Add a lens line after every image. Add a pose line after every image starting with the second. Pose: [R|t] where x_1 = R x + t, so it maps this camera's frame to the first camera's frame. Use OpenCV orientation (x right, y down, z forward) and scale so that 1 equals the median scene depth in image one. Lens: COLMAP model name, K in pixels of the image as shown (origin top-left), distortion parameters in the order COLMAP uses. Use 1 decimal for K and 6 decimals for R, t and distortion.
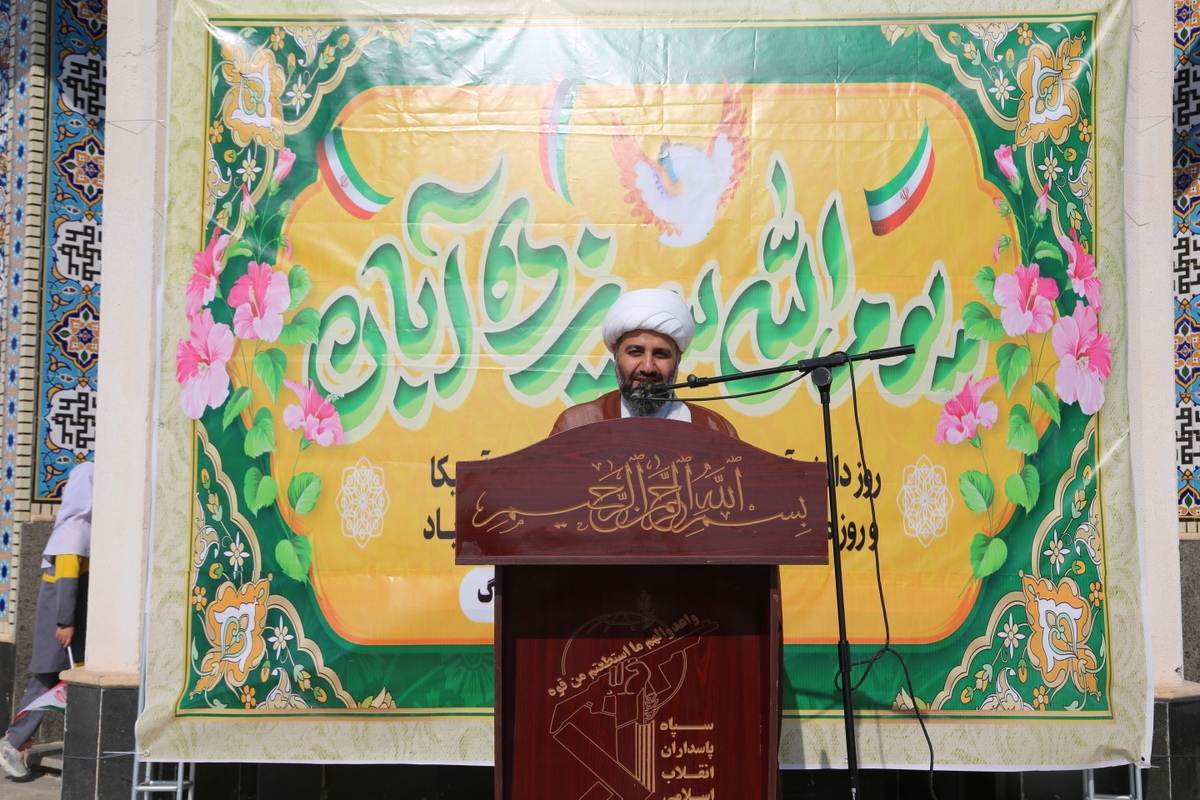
lens RADIAL K [[1763.4, 0, 600.0], [0, 1763.4, 400.0], [0, 0, 1]] dist [0.010864, -0.003913]
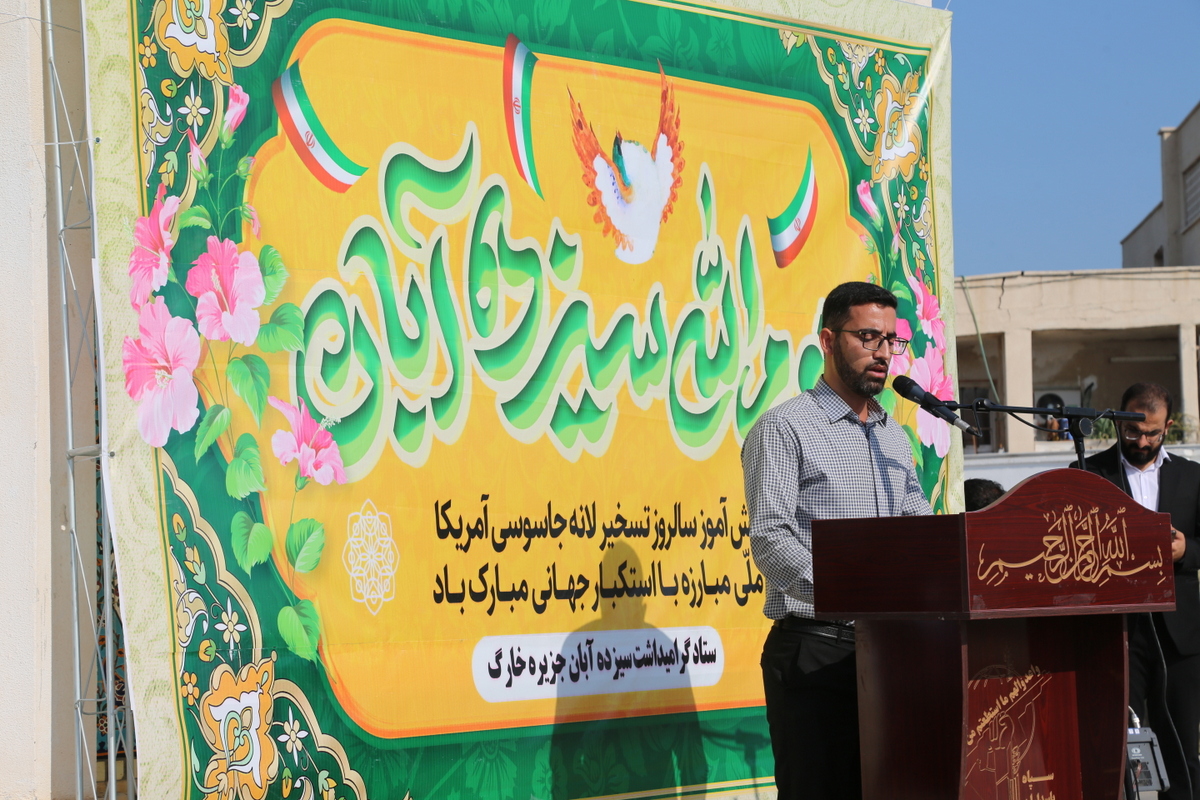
lens RADIAL K [[2781.9, 0, 600.0], [0, 2781.9, 400.0], [0, 0, 1]] dist [0.066864, 0.324884]
pose [[0.693989, 0.035612, 0.719104, -0.947732], [-0.034556, 0.999272, -0.016137, 0.004305], [-0.719156, -0.013651, 0.694715, 0.064230]]
